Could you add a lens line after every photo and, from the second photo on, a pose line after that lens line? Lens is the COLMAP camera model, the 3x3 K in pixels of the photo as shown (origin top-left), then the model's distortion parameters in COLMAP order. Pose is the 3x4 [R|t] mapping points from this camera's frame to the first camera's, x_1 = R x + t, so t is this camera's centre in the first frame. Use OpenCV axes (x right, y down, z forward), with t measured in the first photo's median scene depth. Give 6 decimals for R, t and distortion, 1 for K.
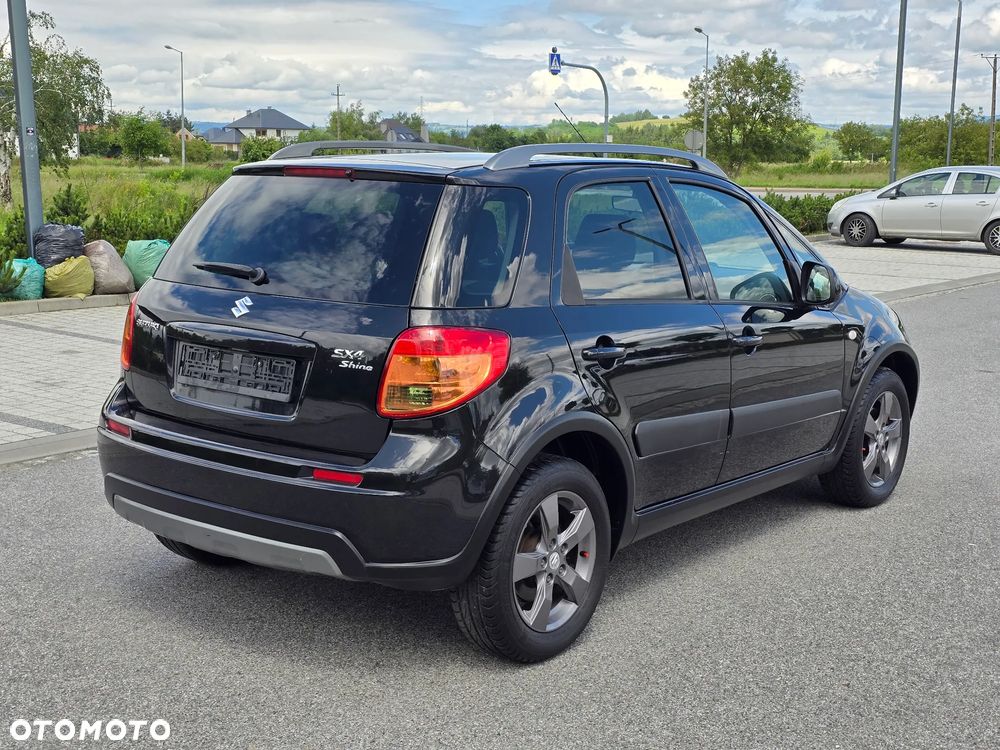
lens RADIAL K [[1345.8, 0, 492.5], [0, 1345.8, 373.2], [0, 0, 1]] dist [0.086081, 0.000000]
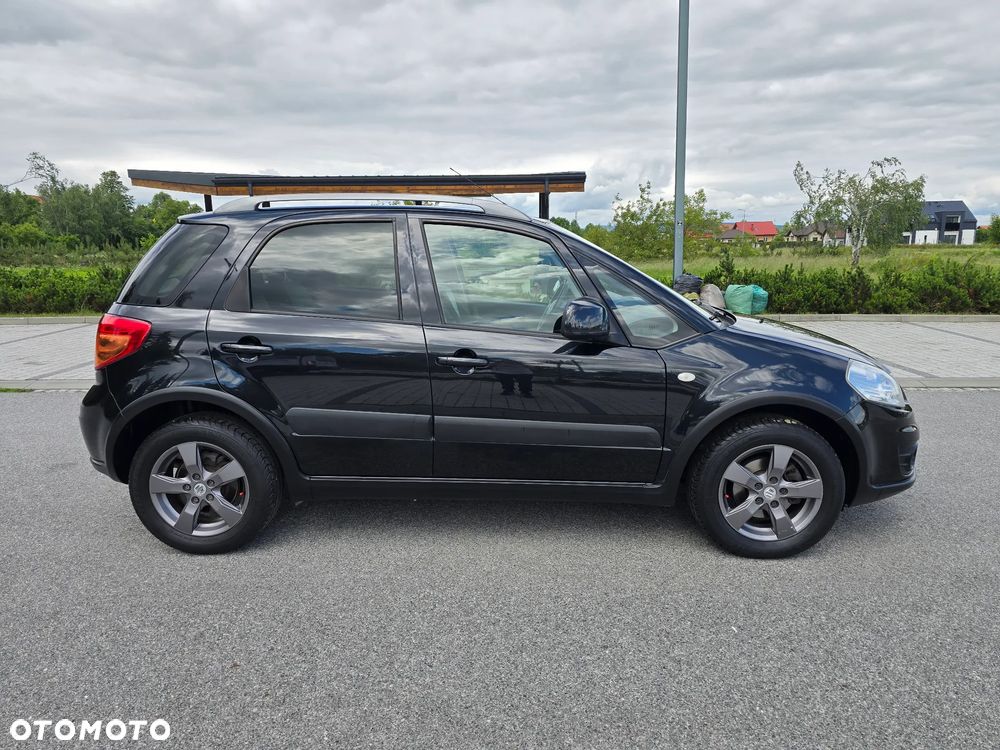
lens RADIAL K [[672.4, 0, 501.2], [0, 672.4, 379.0], [0, 0, 1]] dist [0.045115, -0.038215]
pose [[0.598132, 0.138604, -0.789320, 0.759581], [-0.111825, 0.989729, 0.089057, -0.072794], [0.793557, 0.034998, 0.607489, 0.787559]]
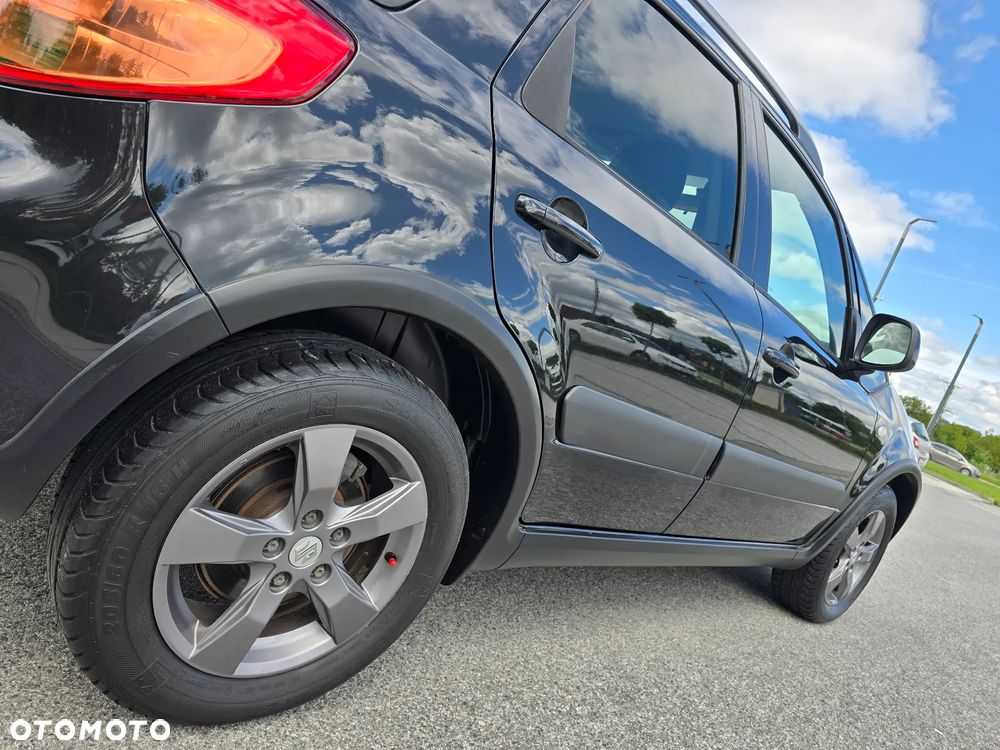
lens RADIAL K [[672.4, 0, 496.4], [0, 672.4, 375.7], [0, 0, 1]] dist [0.045115, -0.038215]
pose [[0.916816, 0.376701, -0.132455, 0.116351], [-0.382890, 0.923485, -0.023877, 0.054899], [0.113326, 0.072607, 0.990901, 0.727634]]
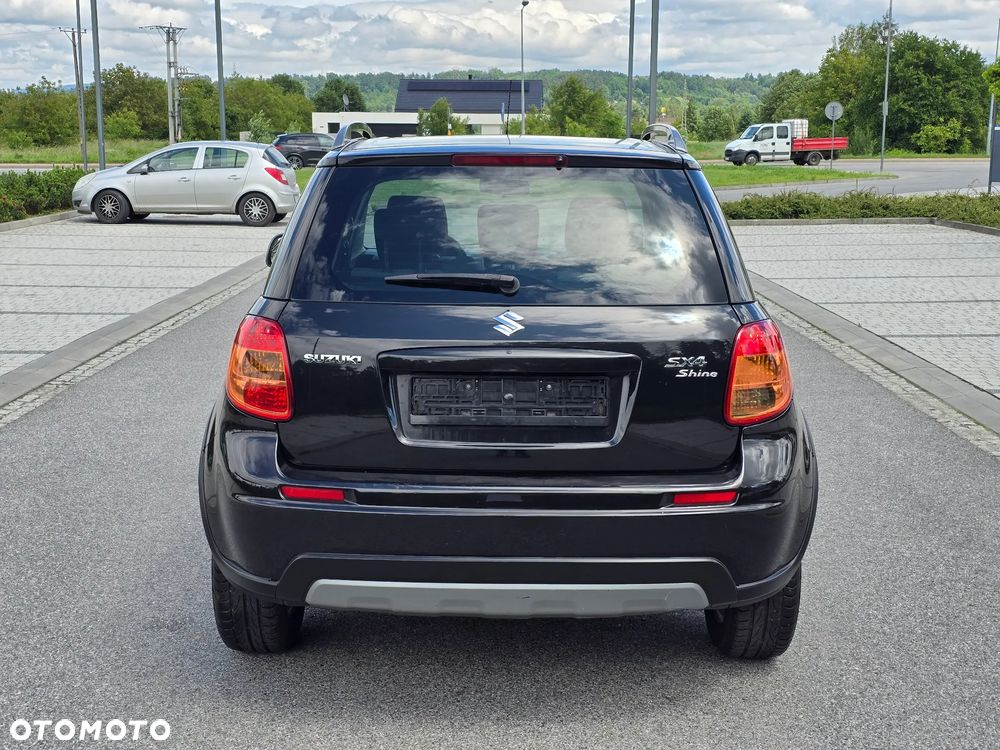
lens RADIAL K [[1345.8, 0, 497.2], [0, 1345.8, 375.4], [0, 0, 1]] dist [0.086081, 0.000000]
pose [[0.779574, -0.118403, 0.615017, -0.682922], [0.105413, 0.992764, 0.057508, -0.063078], [-0.617376, 0.019999, 0.786414, 0.333848]]
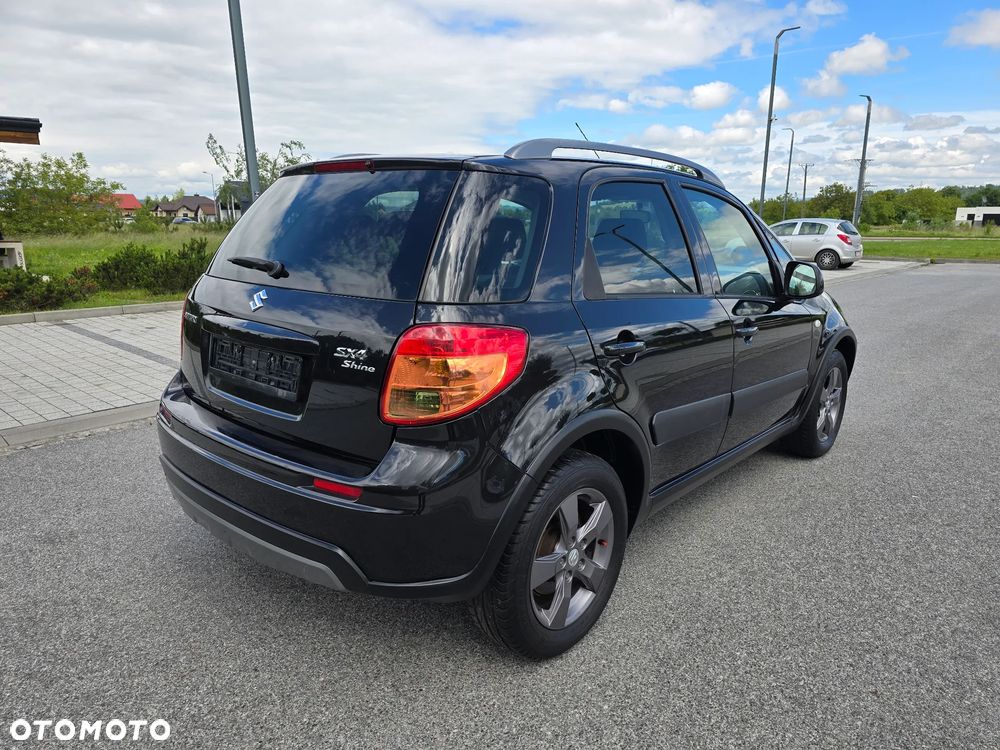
lens RADIAL K [[672.4, 0, 502.9], [0, 672.4, 383.1], [0, 0, 1]] dist [0.045115, -0.038215]
pose [[0.998701, 0.007554, -0.050384, 0.017306], [-0.003770, 0.997193, 0.074779, -0.025604], [0.050807, -0.074492, 0.995927, 0.493864]]
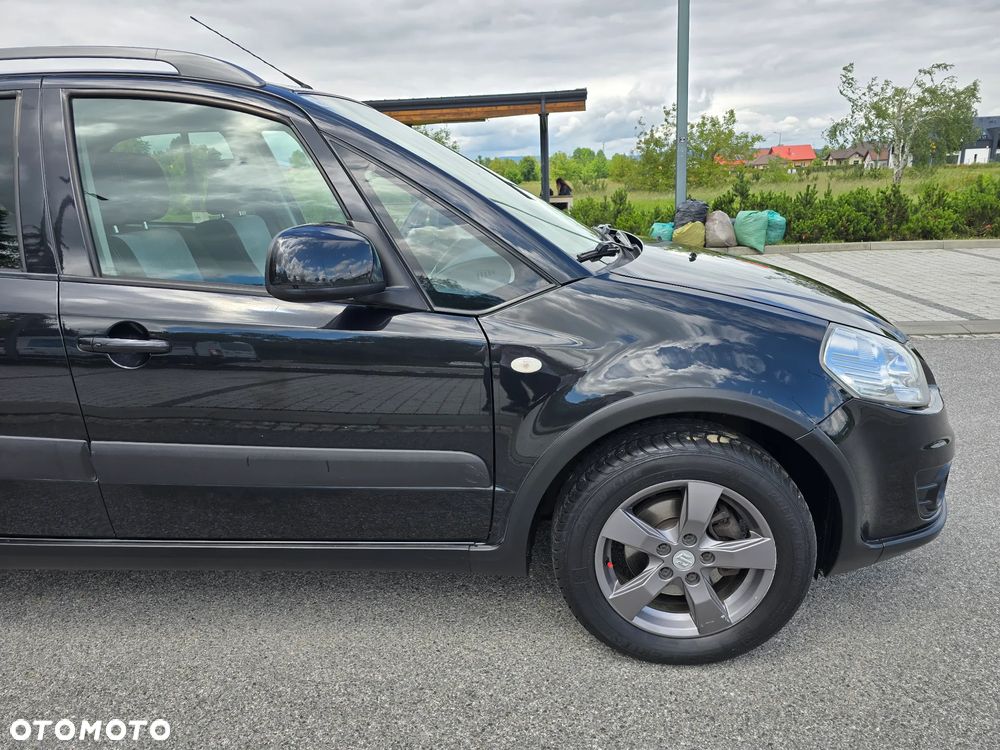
lens RADIAL K [[672.4, 0, 506.8], [0, 672.4, 380.7], [0, 0, 1]] dist [0.045115, -0.038215]
pose [[0.571562, 0.198251, -0.796249, 0.631294], [-0.084579, 0.979440, 0.183150, -0.093733], [0.816188, -0.037335, 0.576579, 1.116325]]
